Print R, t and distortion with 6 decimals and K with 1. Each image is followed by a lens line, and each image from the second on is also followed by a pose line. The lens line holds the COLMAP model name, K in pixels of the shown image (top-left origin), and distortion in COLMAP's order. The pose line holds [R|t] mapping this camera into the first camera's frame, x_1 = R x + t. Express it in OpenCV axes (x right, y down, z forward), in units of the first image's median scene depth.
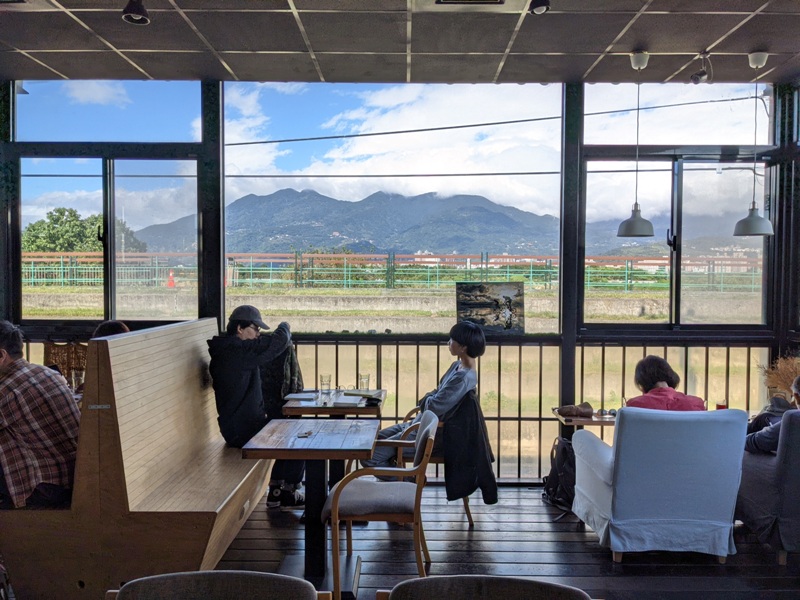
lens RADIAL K [[716.9, 0, 386.7], [0, 716.9, 312.9], [0, 0, 1]] dist [0.250121, -0.364475]
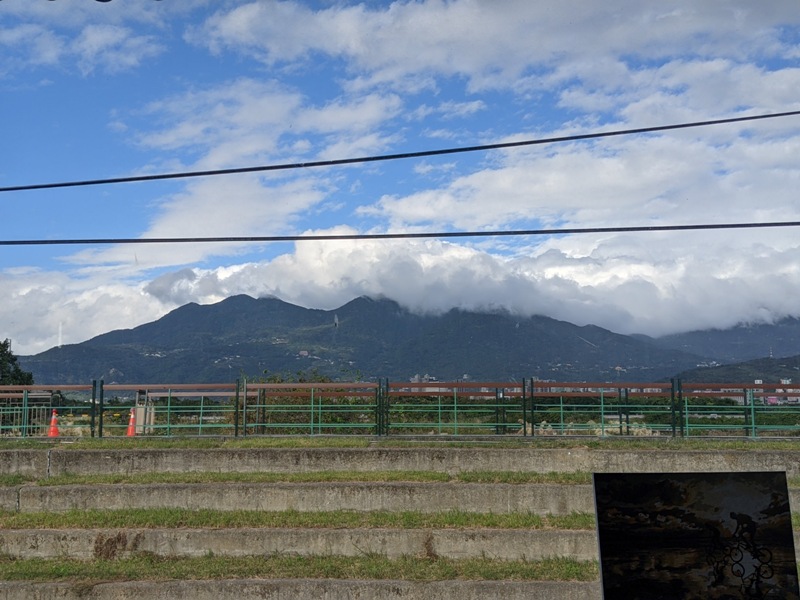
lens RADIAL K [[682.5, 0, 400.0], [0, 682.5, 300.0], [0, 0, 1]] dist [0.069686, -0.120588]
pose [[0.998678, -0.003696, 0.051263, -0.010408], [0.013398, 0.981649, -0.190224, -0.036836], [-0.049619, 0.190659, 0.980401, 0.377147]]
